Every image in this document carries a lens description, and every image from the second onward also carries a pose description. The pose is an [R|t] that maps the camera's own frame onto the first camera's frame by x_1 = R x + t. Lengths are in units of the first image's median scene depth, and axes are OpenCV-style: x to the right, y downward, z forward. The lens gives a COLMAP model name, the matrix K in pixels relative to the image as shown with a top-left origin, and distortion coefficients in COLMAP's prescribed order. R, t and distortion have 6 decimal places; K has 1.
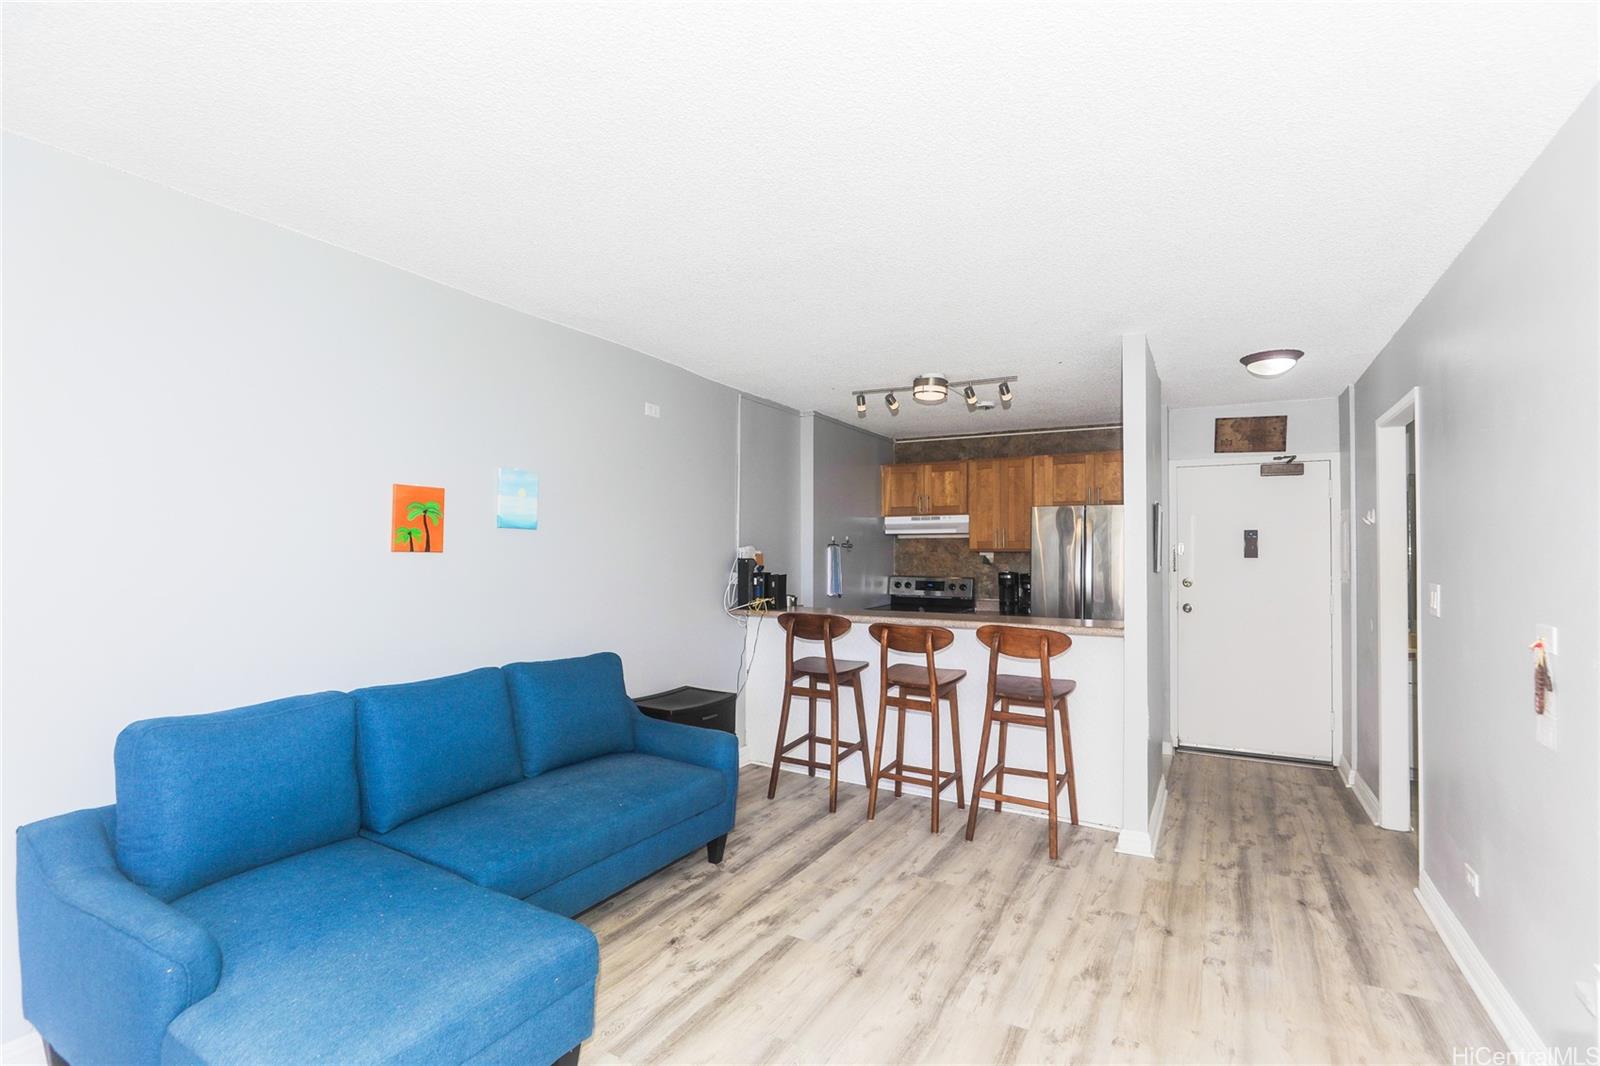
lens RADIAL K [[727.7, 0, 809.4], [0, 727.7, 550.0], [0, 0, 1]] dist [-0.021895, 0.014346]
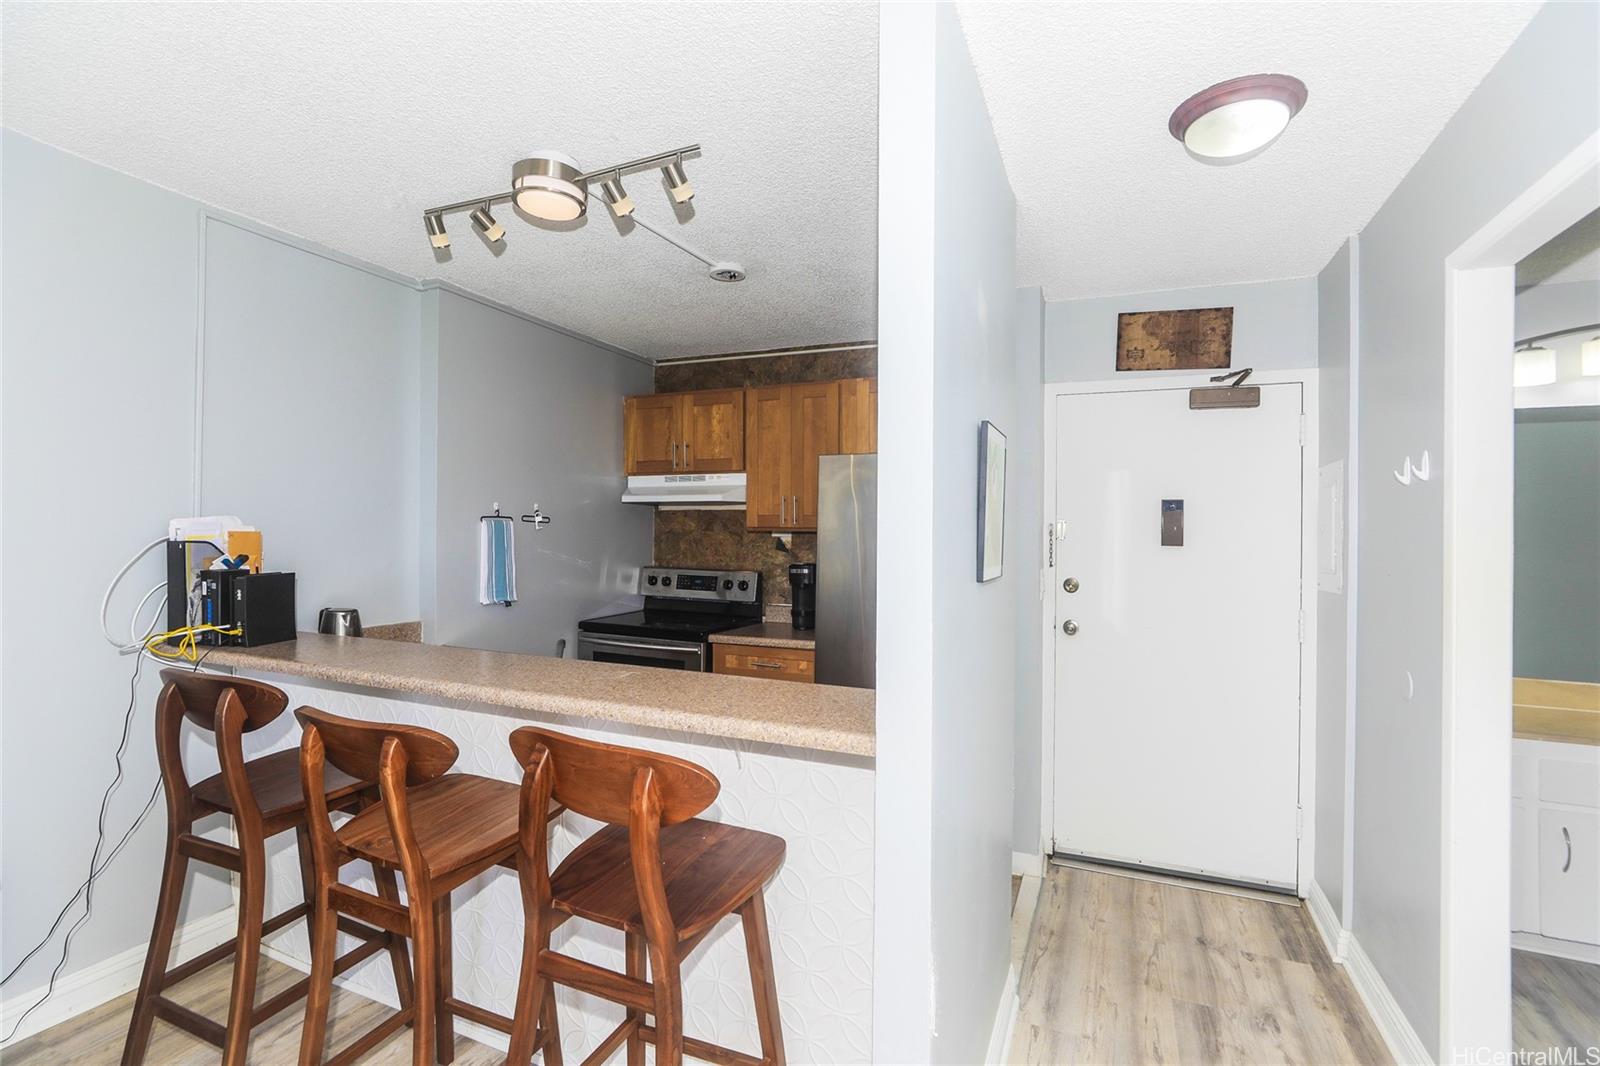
lens RADIAL K [[737.6, 0, 800.0], [0, 737.6, 533.0], [0, 0, 1]] dist [-0.022280, 0.012723]
pose [[0.994684, 0.008392, 0.102632, 0.241975], [-0.009277, 0.999924, 0.008145, -0.002146], [-0.102556, -0.009054, 0.994686, 0.427514]]
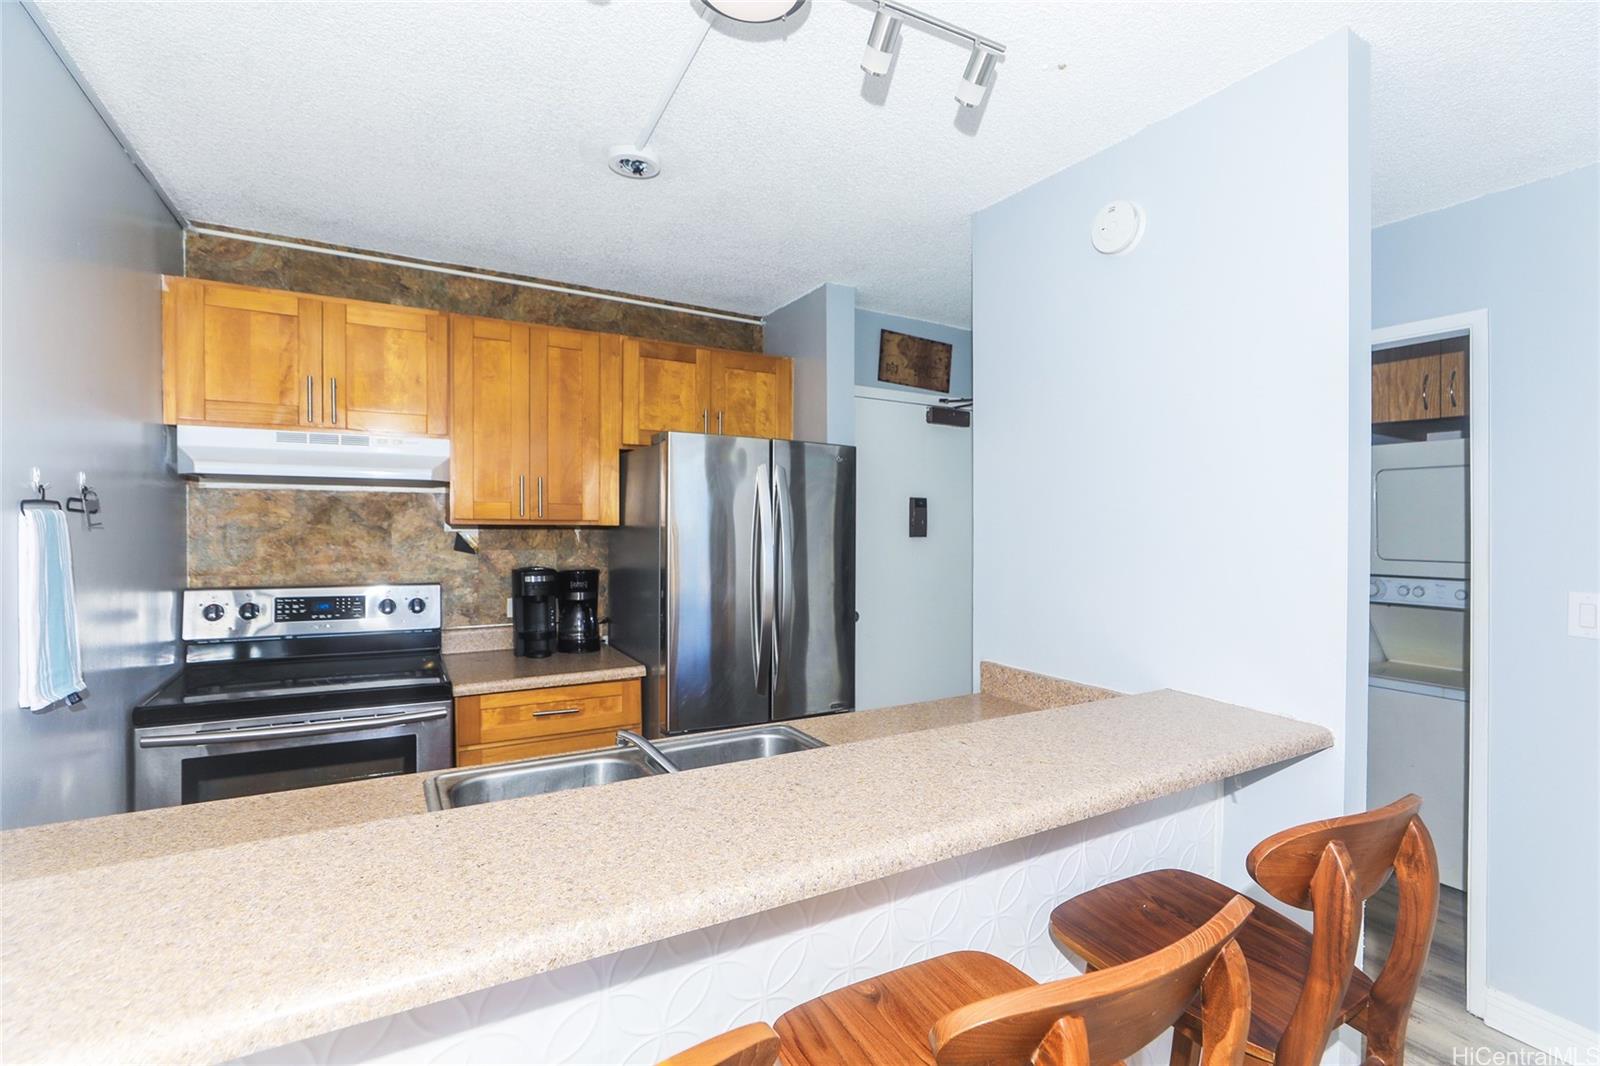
lens RADIAL K [[737.7, 0, 824.5], [0, 737.7, 526.0], [0, 0, 1]] dist [-0.001330, -0.000040]
pose [[0.511609, -0.001855, 0.859216, -0.053498], [-0.015282, 0.999820, 0.011257, -0.006736], [-0.859082, -0.018890, 0.511489, 0.706402]]
